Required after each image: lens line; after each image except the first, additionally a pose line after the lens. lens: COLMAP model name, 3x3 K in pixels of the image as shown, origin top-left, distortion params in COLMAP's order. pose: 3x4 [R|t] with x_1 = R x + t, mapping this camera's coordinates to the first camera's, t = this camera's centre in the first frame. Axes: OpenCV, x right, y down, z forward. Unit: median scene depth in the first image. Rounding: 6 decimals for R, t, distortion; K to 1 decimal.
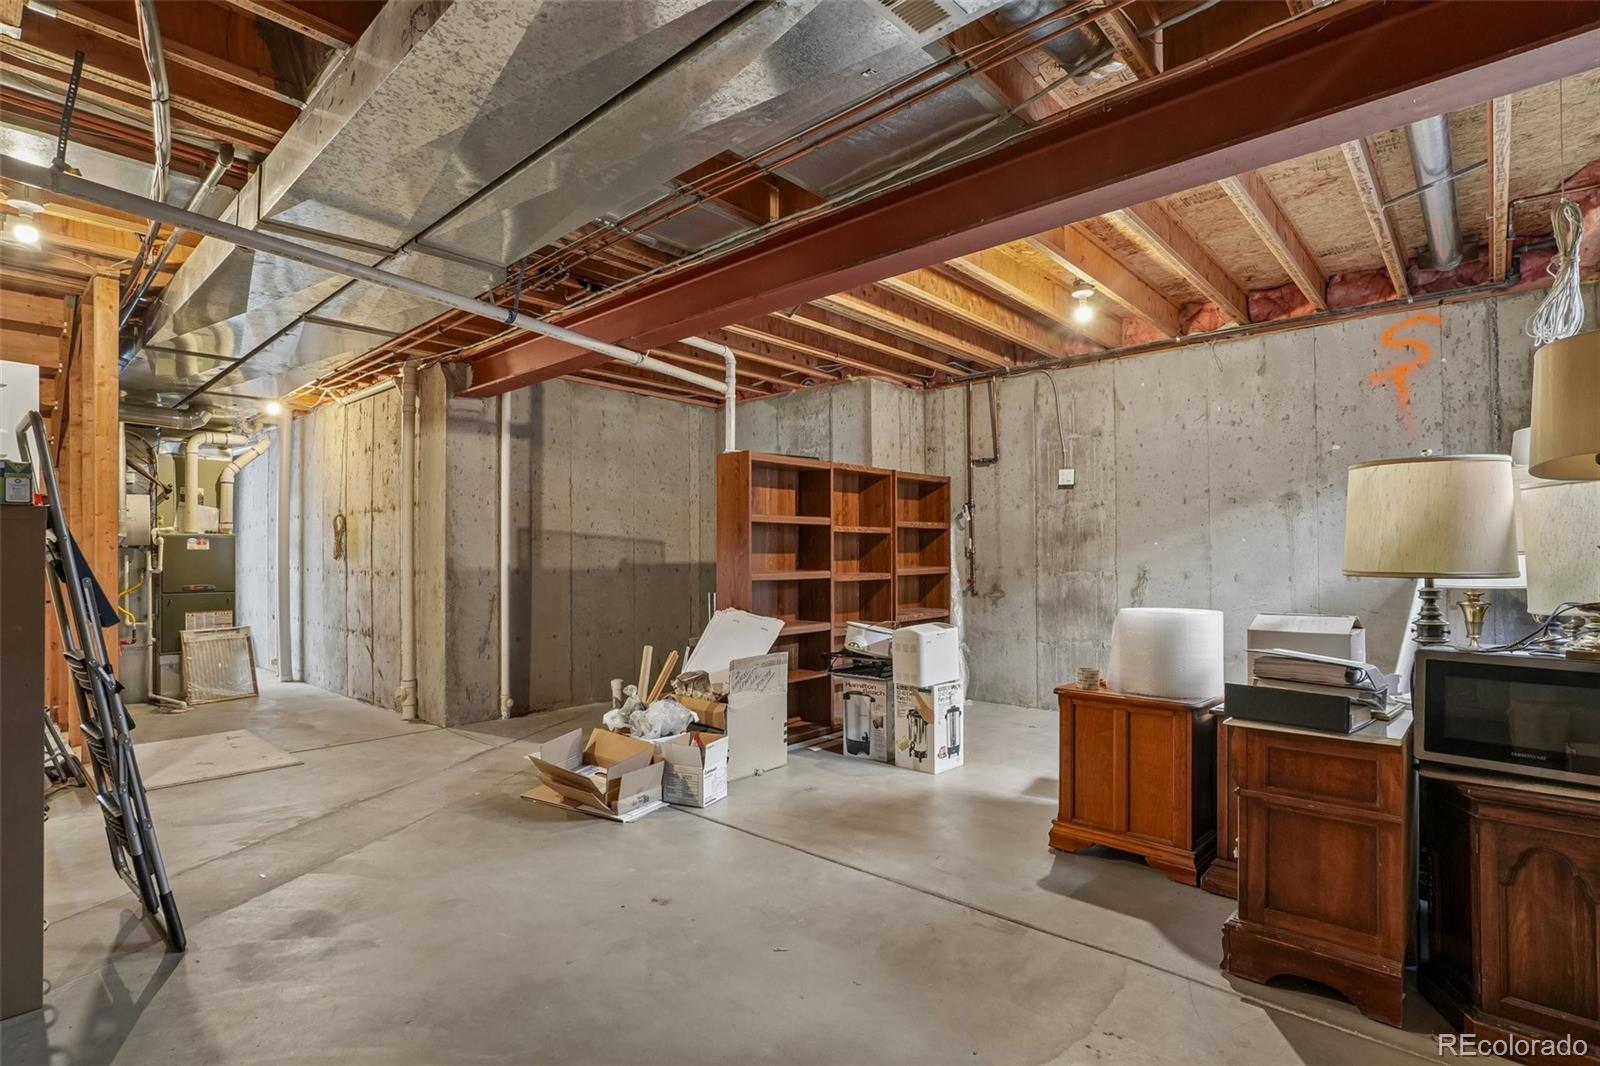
lens RADIAL K [[776.7, 0, 797.8], [0, 776.7, 548.4], [0, 0, 1]] dist [-0.016179, -0.000022]
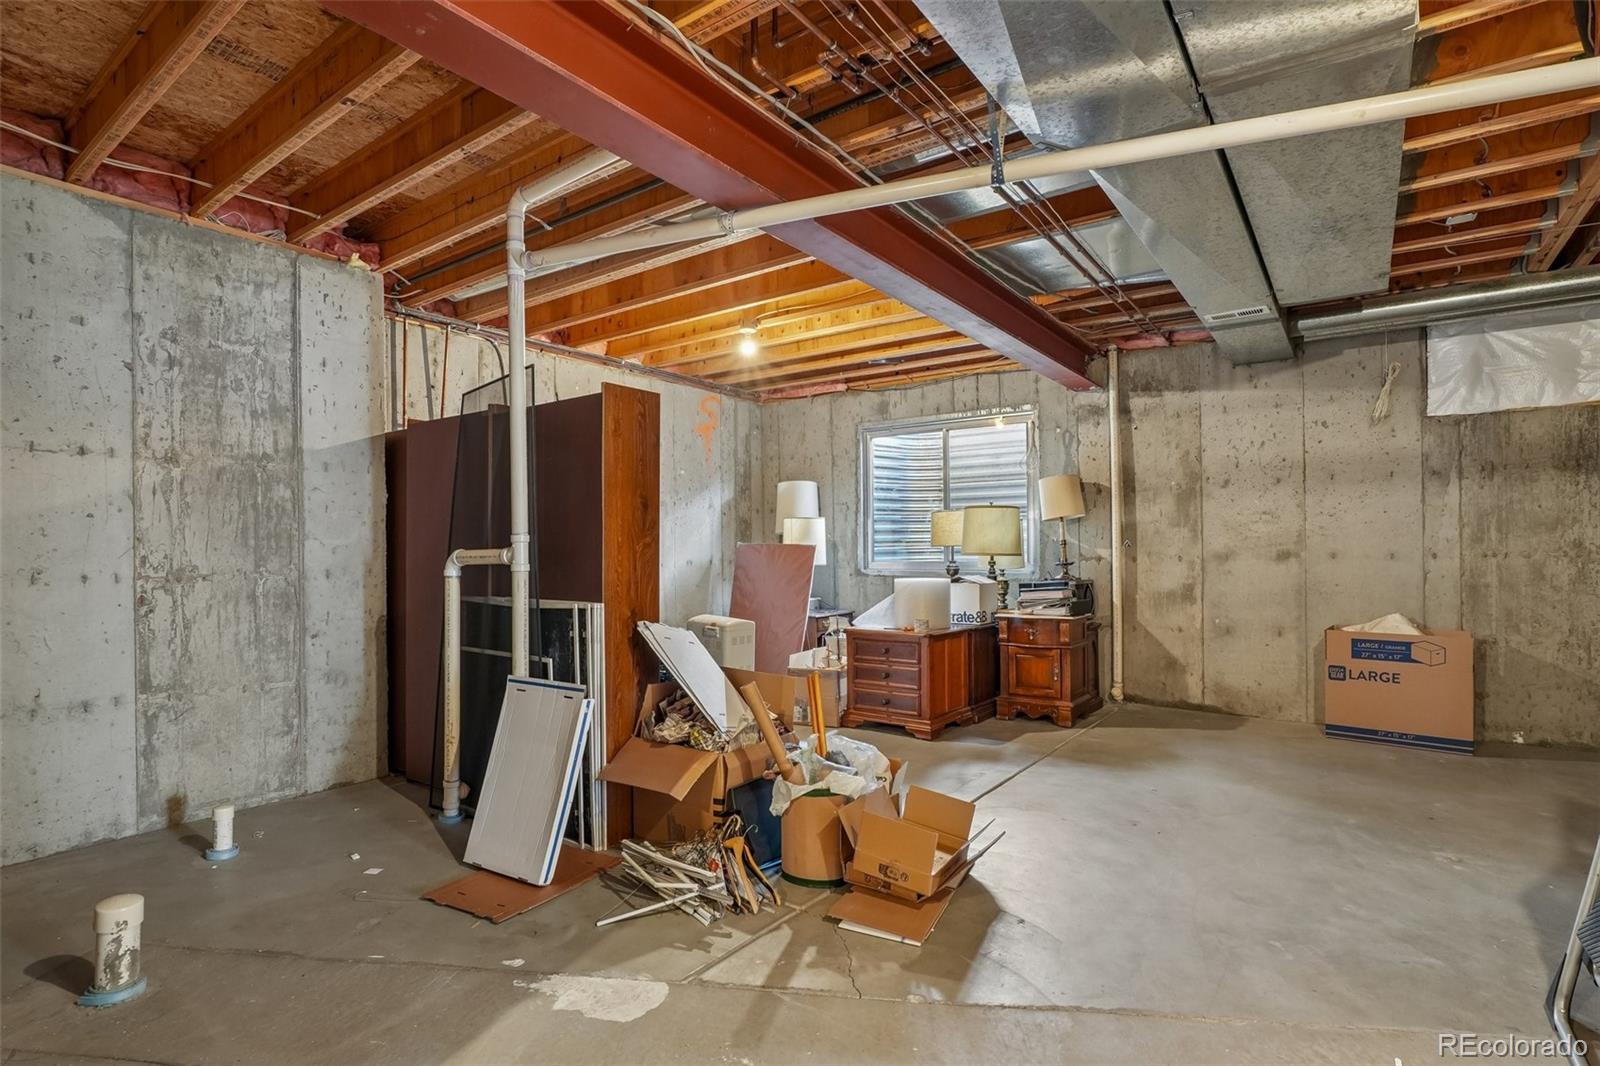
lens RADIAL K [[776.7, 0, 797.9], [0, 776.7, 538.5], [0, 0, 1]] dist [-0.016179, -0.000022]
pose [[-0.097839, 0.016092, 0.995072, -0.759391], [-0.006572, 0.999837, -0.016815, 0.015064], [-0.995181, -0.008185, -0.097717, 0.929966]]
